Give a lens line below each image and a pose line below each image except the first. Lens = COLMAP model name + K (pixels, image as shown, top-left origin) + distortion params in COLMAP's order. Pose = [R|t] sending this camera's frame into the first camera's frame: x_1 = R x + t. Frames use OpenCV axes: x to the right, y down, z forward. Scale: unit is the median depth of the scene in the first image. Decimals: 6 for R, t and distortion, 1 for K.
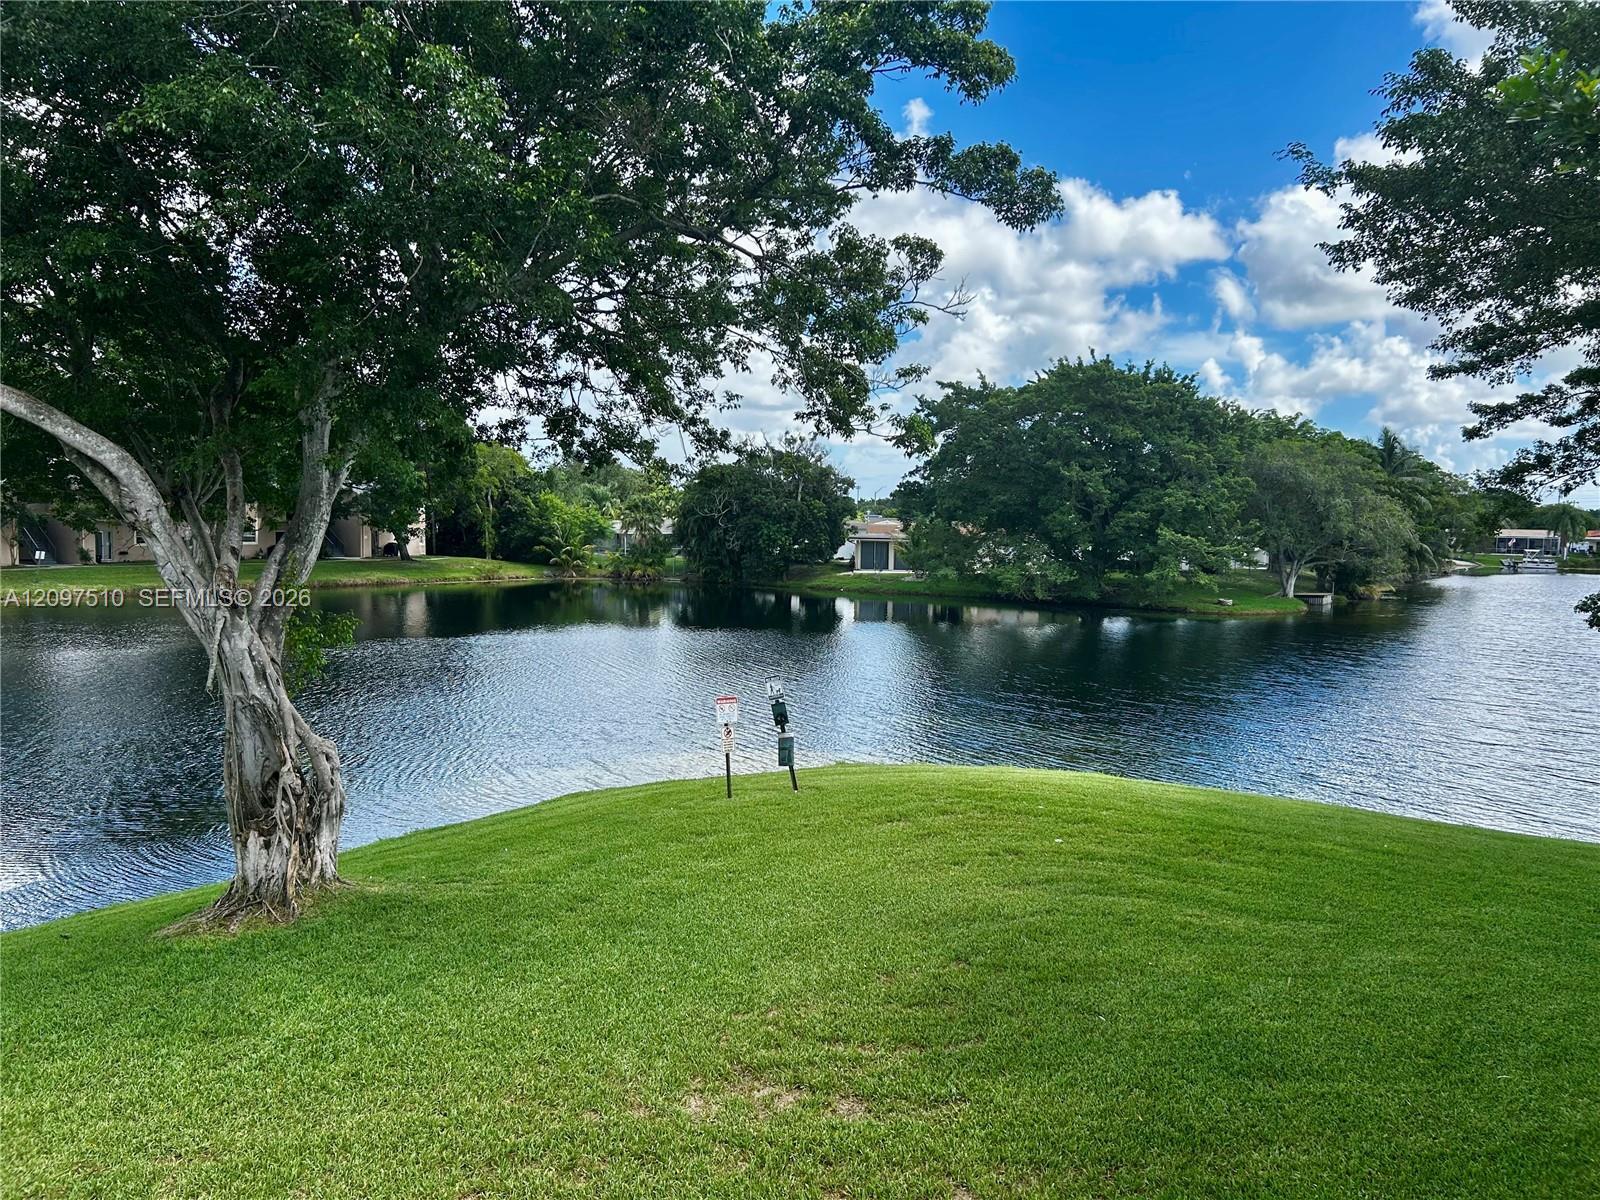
lens RADIAL K [[1212.0, 0, 800.0], [0, 1212.0, 600.0], [0, 0, 1]] dist [0.057871, -0.069144]
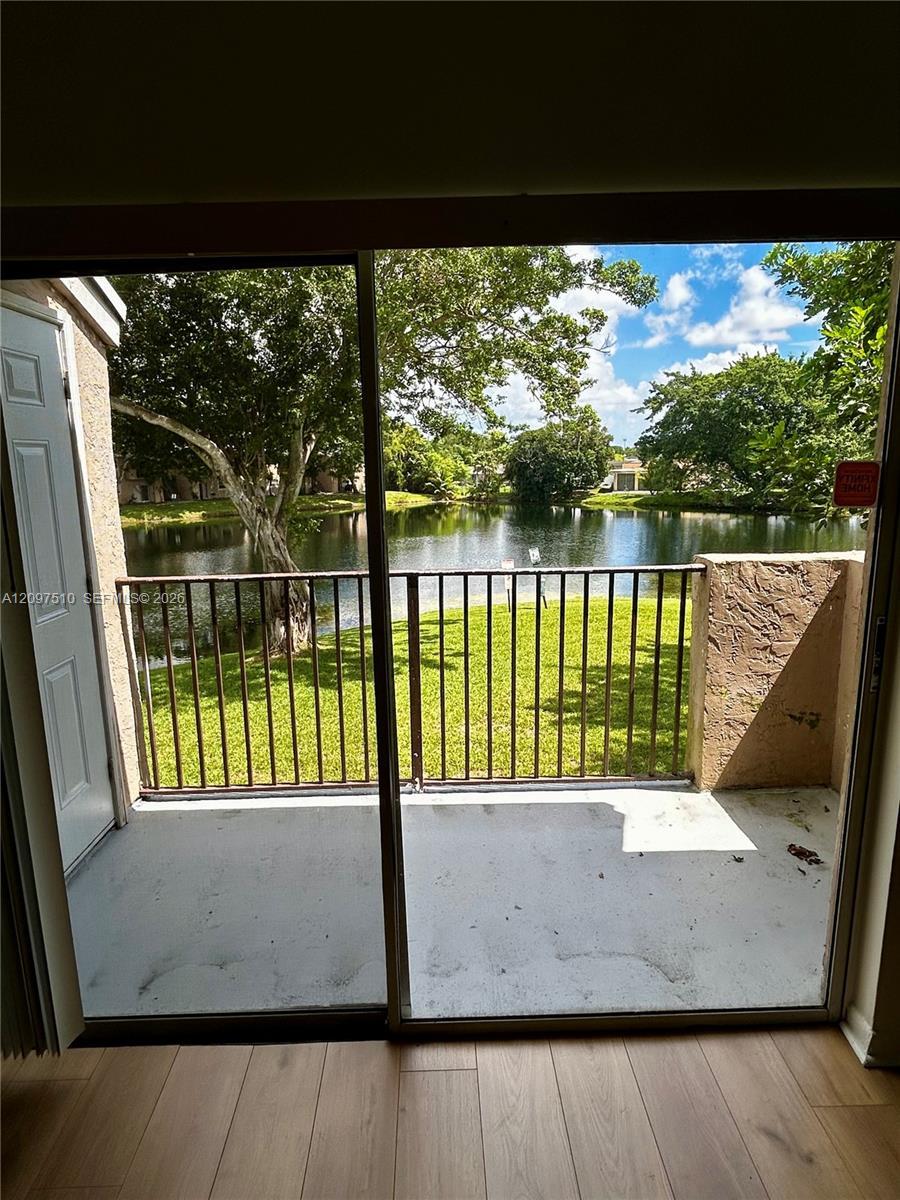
lens RADIAL K [[719.3, 0, 446.4], [0, 719.3, 598.2], [0, 0, 1]] dist [0.005788, -0.000719]
pose [[0.980943, -0.000871, -0.194295, 0.088147], [0.023632, 0.993100, 0.114861, 0.012361], [0.192855, -0.117264, 0.974195, -0.169555]]
